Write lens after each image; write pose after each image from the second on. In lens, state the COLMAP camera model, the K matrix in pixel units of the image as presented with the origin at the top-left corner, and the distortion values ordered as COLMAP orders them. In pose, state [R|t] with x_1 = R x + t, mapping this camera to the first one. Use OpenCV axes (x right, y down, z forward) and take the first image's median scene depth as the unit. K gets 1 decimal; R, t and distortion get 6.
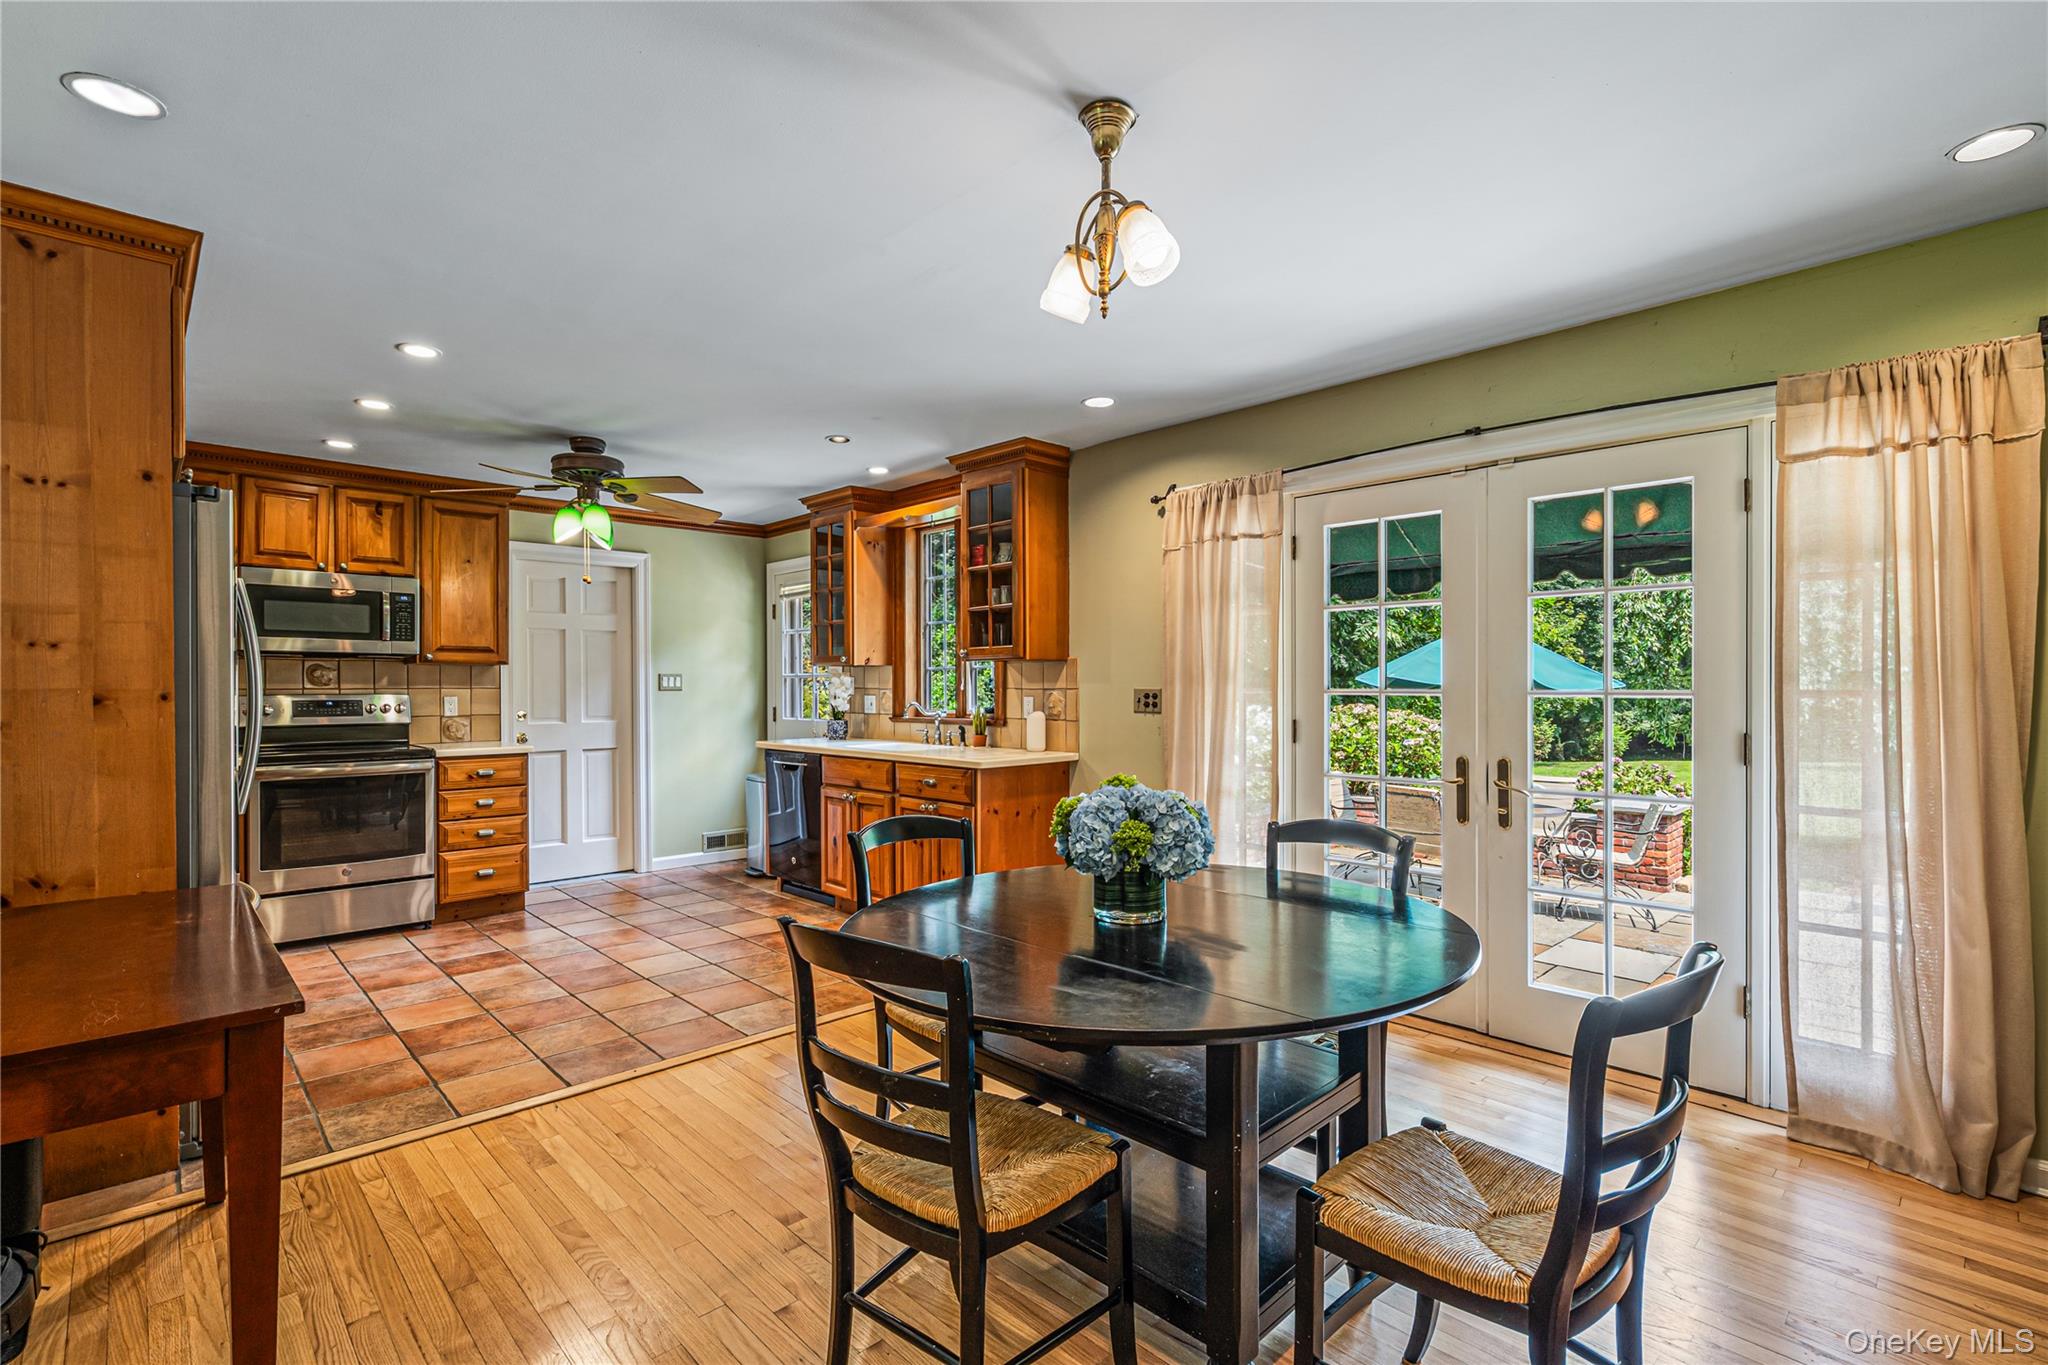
lens RADIAL K [[945.8, 0, 1019.4], [0, 945.8, 688.4], [0, 0, 1]] dist [-0.003257, 0.001798]
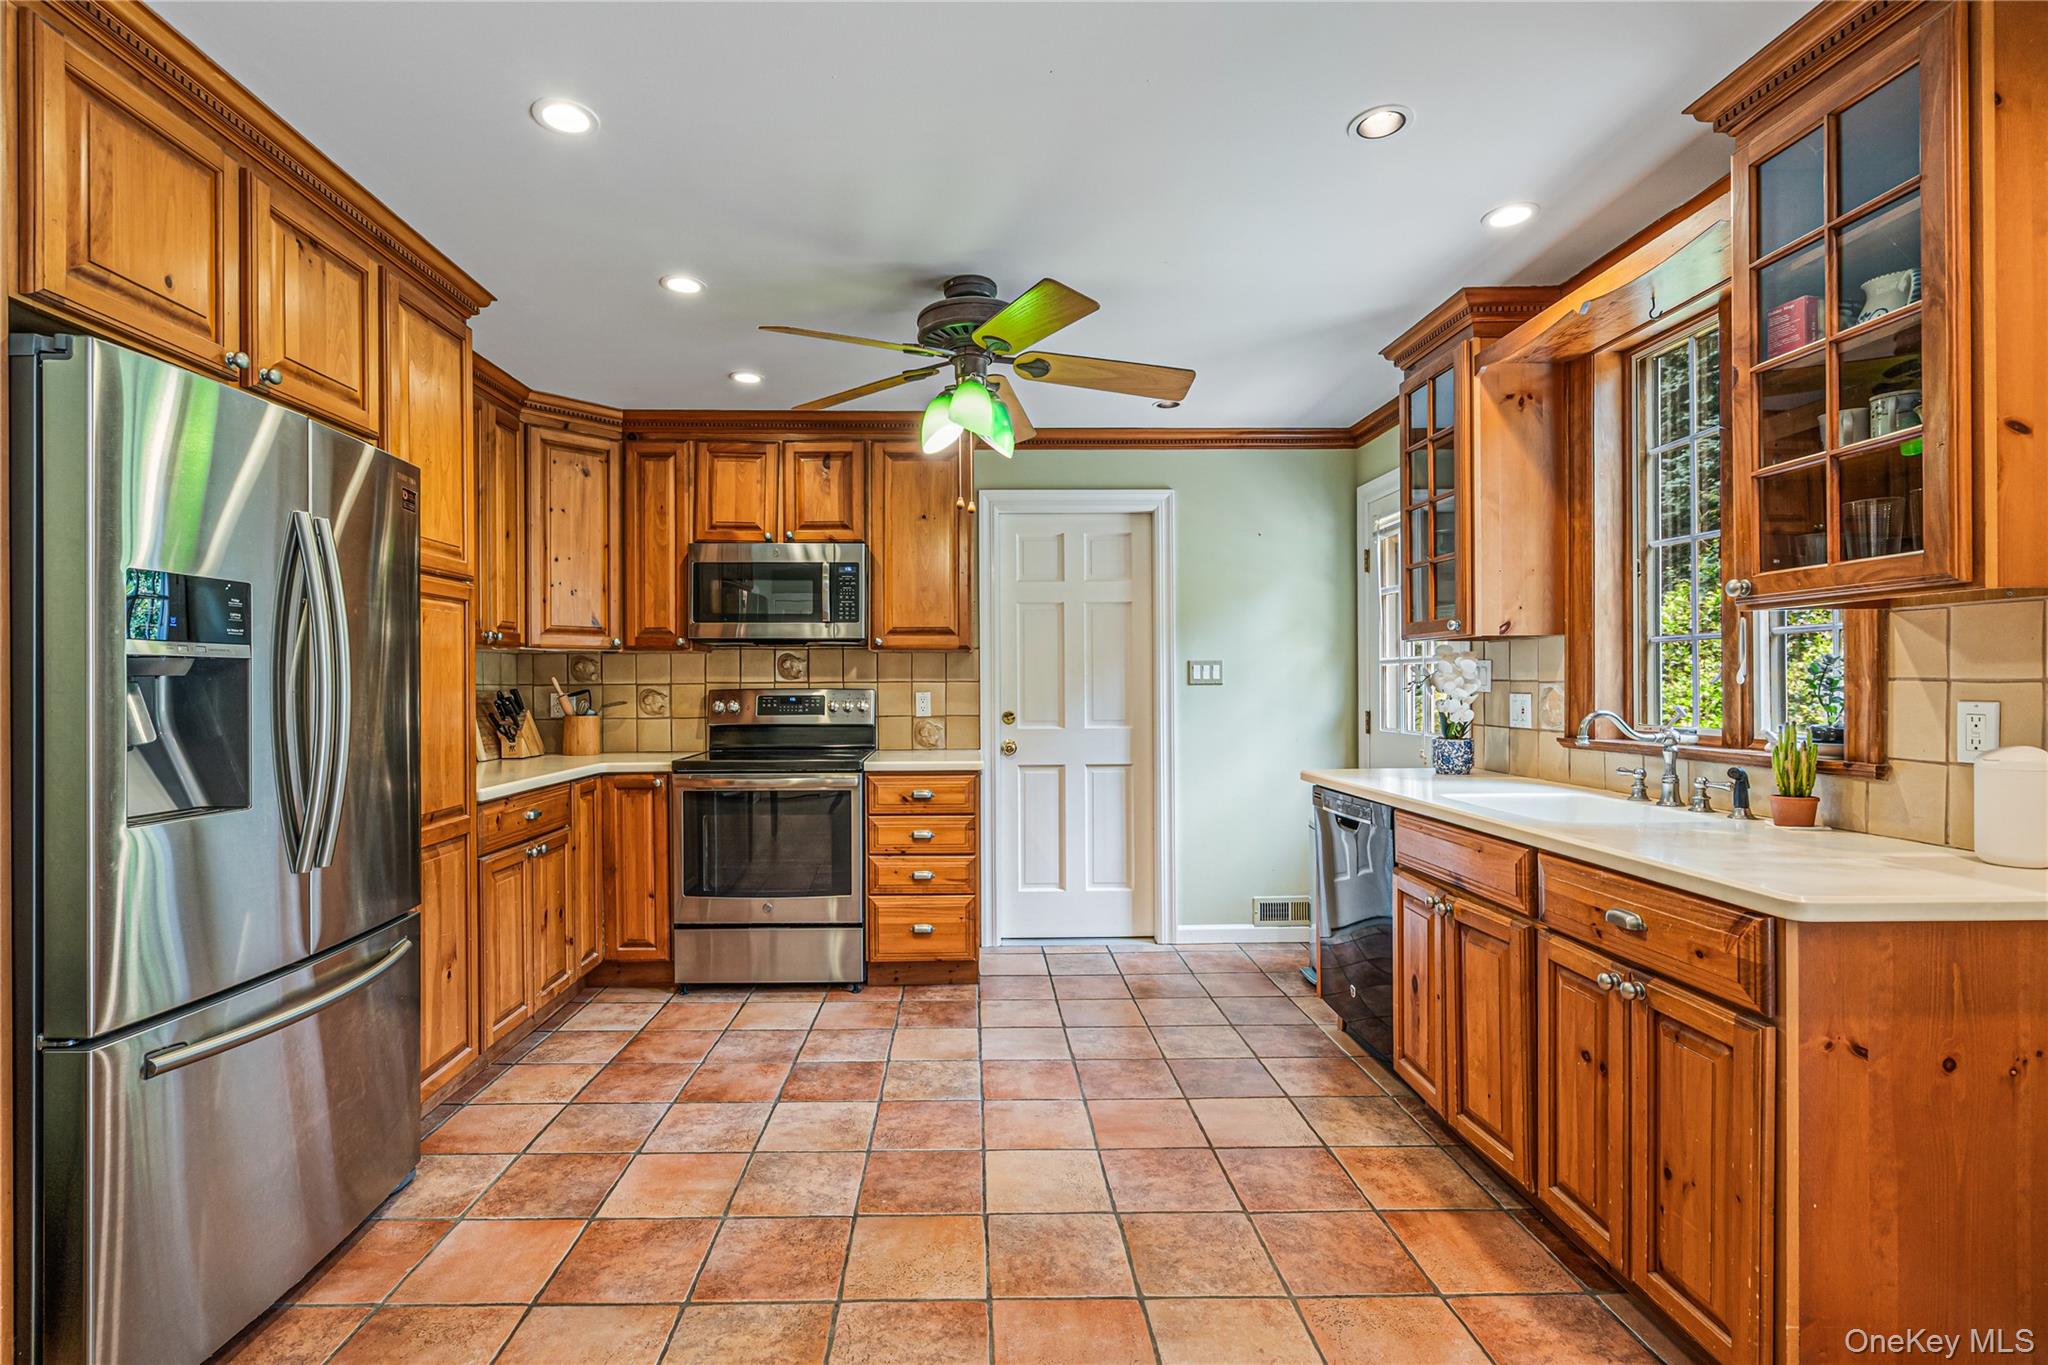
lens RADIAL K [[945.8, 0, 984.1], [0, 945.8, 683.4], [0, 0, 1]] dist [-0.003257, 0.001798]
pose [[0.731356, -0.000546, -0.681996, -0.020472], [0.000249, 1.000000, -0.000534, 0.001996], [0.681996, 0.000220, 0.731356, 0.479788]]
